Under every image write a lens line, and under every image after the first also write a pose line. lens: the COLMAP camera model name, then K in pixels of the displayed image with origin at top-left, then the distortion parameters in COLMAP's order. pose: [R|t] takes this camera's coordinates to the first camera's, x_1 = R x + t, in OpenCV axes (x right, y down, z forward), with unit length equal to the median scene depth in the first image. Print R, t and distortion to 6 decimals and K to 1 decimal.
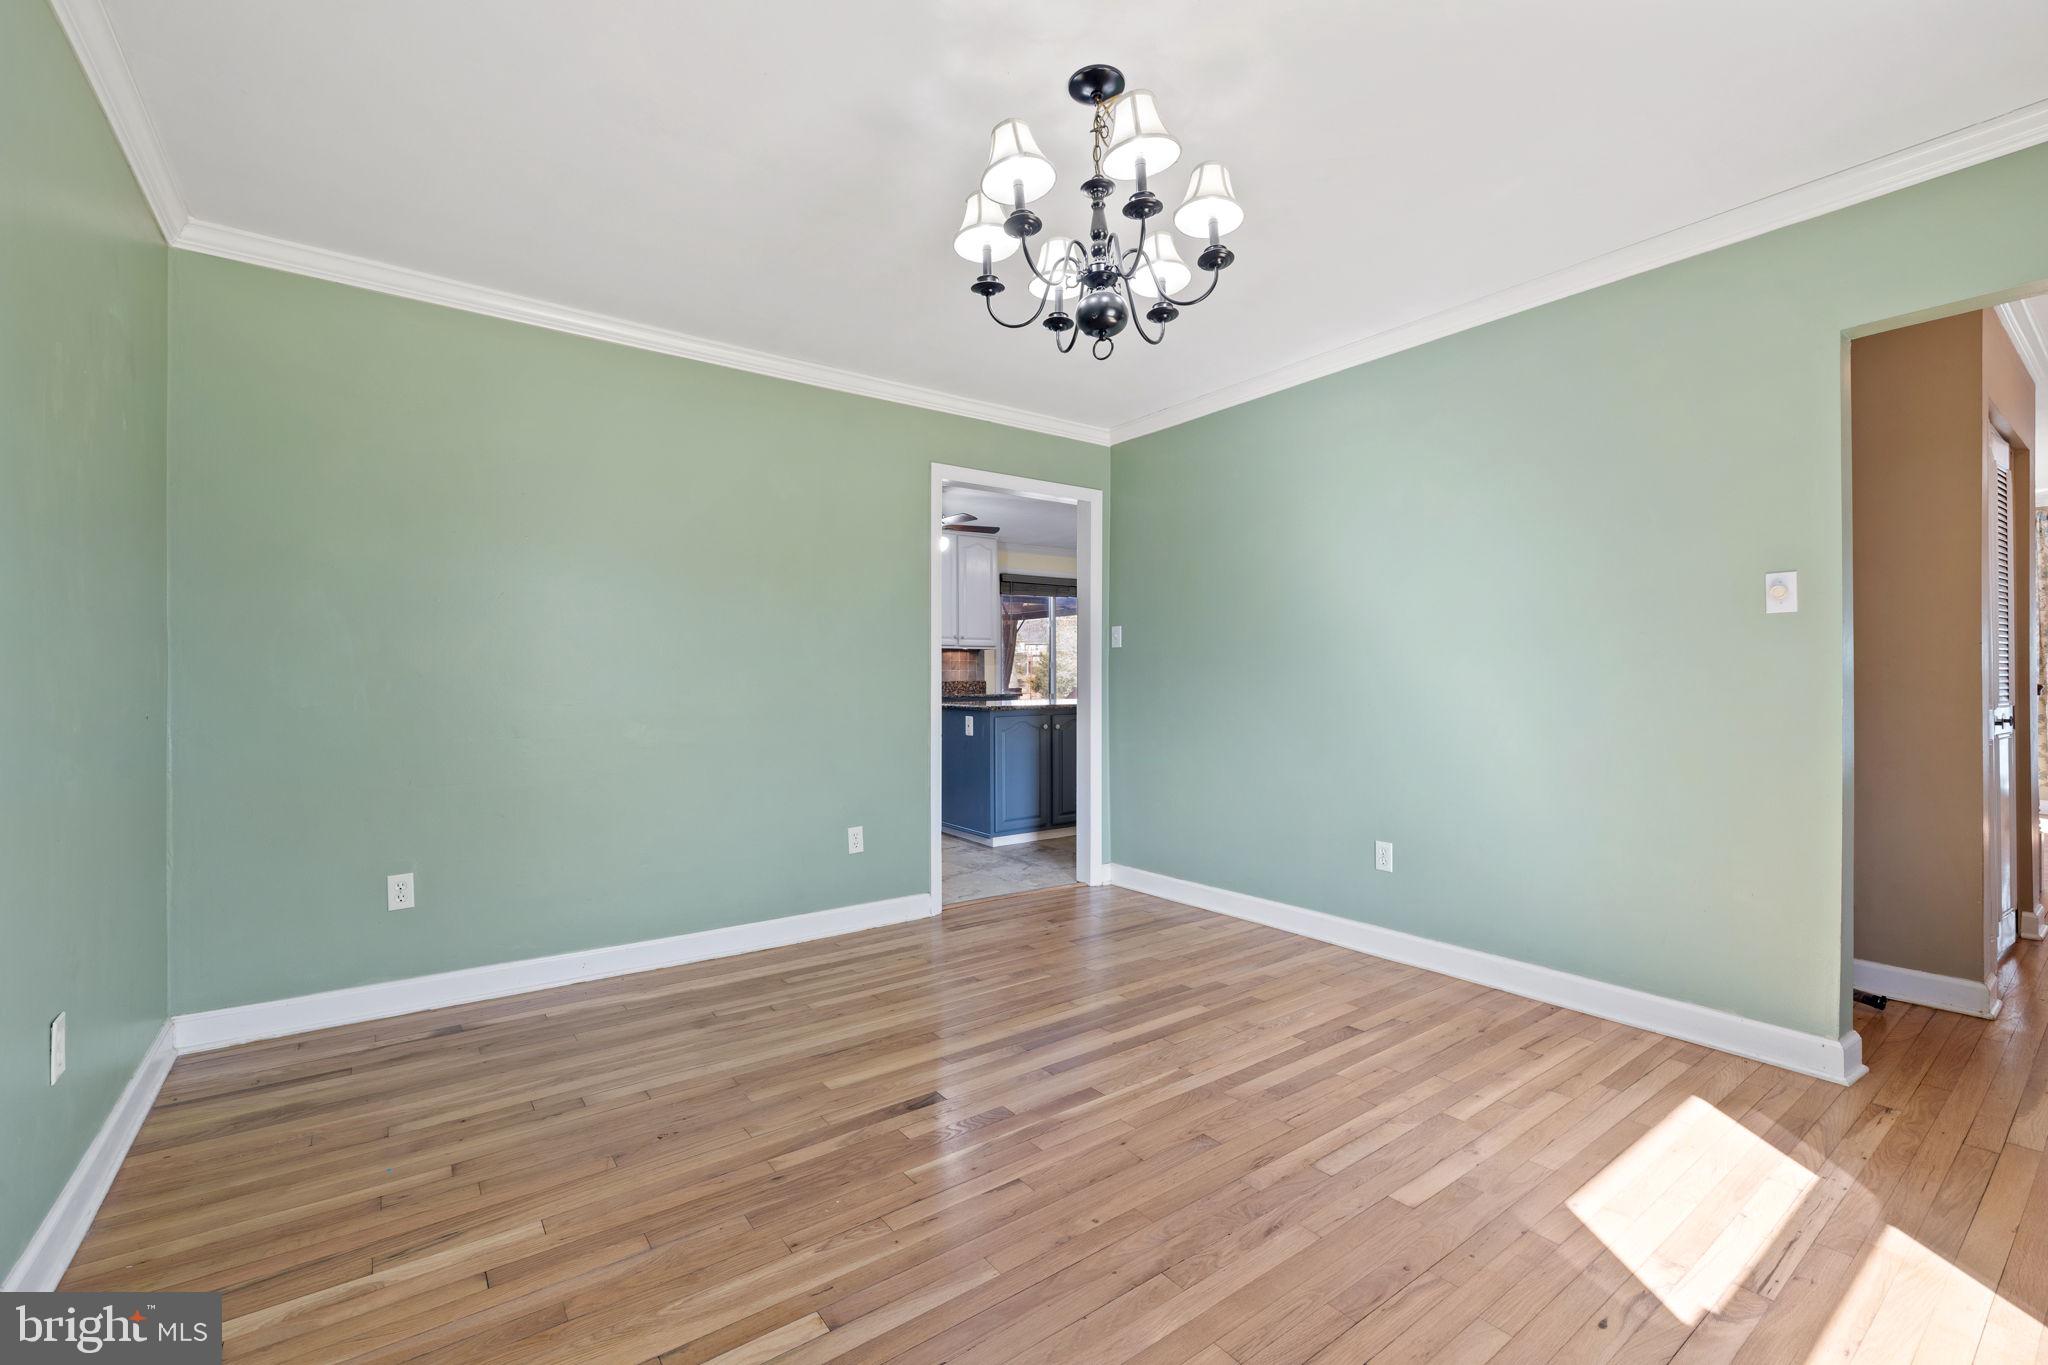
lens RADIAL K [[872.4, 0, 1027.7], [0, 872.4, 677.1], [0, 0, 1]] dist [0.001441, 0.000351]
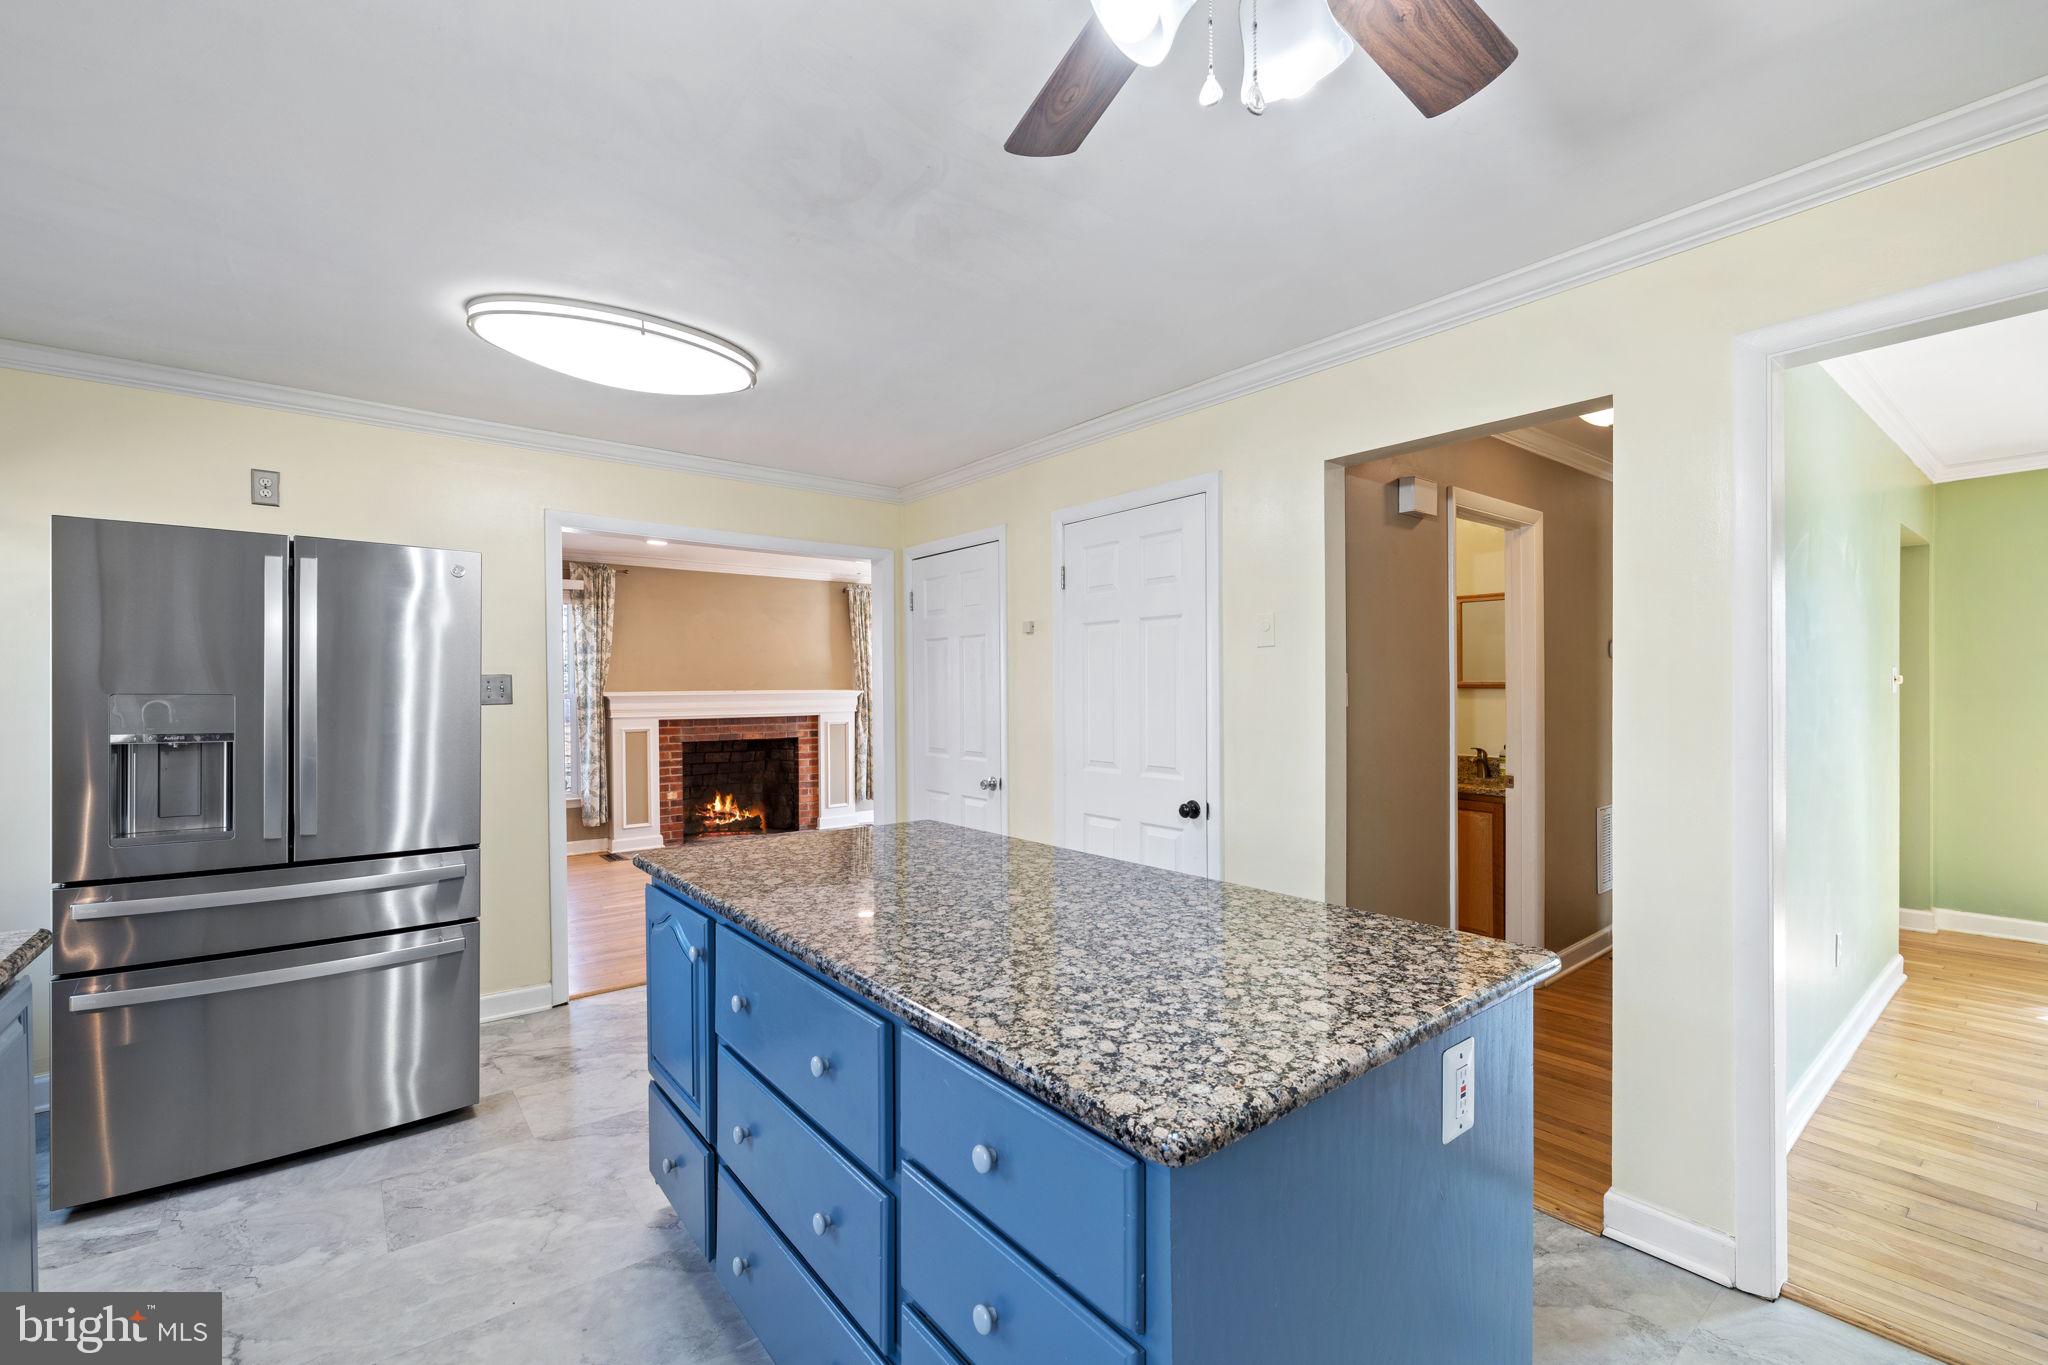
lens RADIAL K [[865.7, 0, 1026.6], [0, 865.7, 692.4], [0, 0, 1]] dist [-0.000502, -0.000081]
pose [[-0.035995, 0.001698, 0.999351, -0.188562], [0.003538, 0.999993, -0.001572, -0.028867], [-0.999346, 0.003479, -0.036000, 0.761899]]
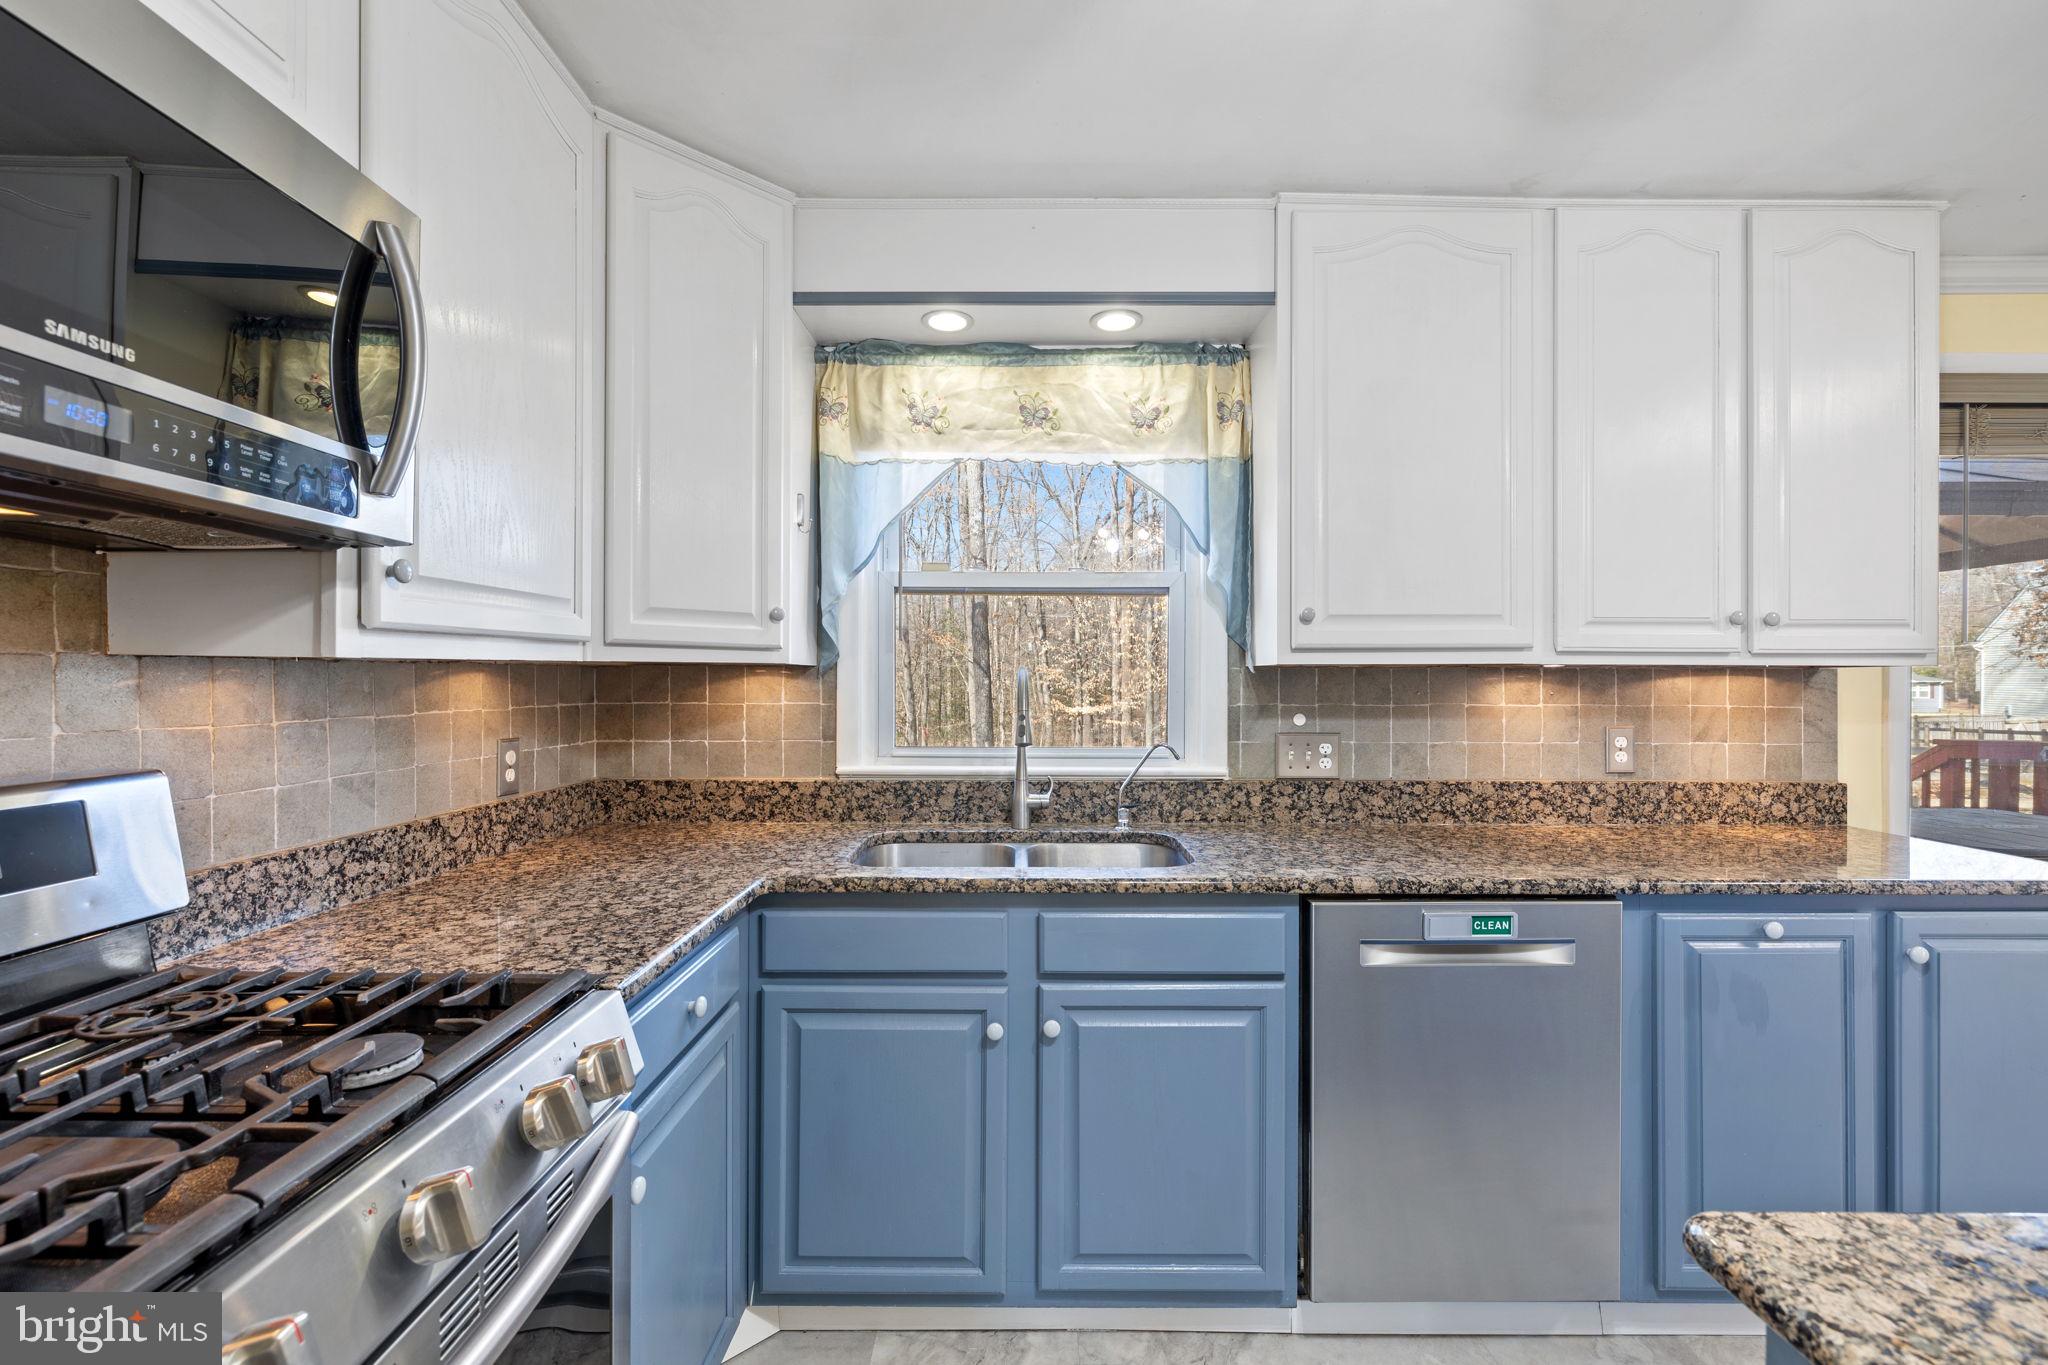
lens RADIAL K [[872.4, 0, 1027.7], [0, 872.4, 677.1], [0, 0, 1]] dist [0.001441, 0.000351]
pose [[0.807261, 0.004808, -0.590174, -0.094123], [-0.004333, 0.999988, 0.002219, -0.028321], [0.590178, 0.000766, 0.807273, 0.641055]]
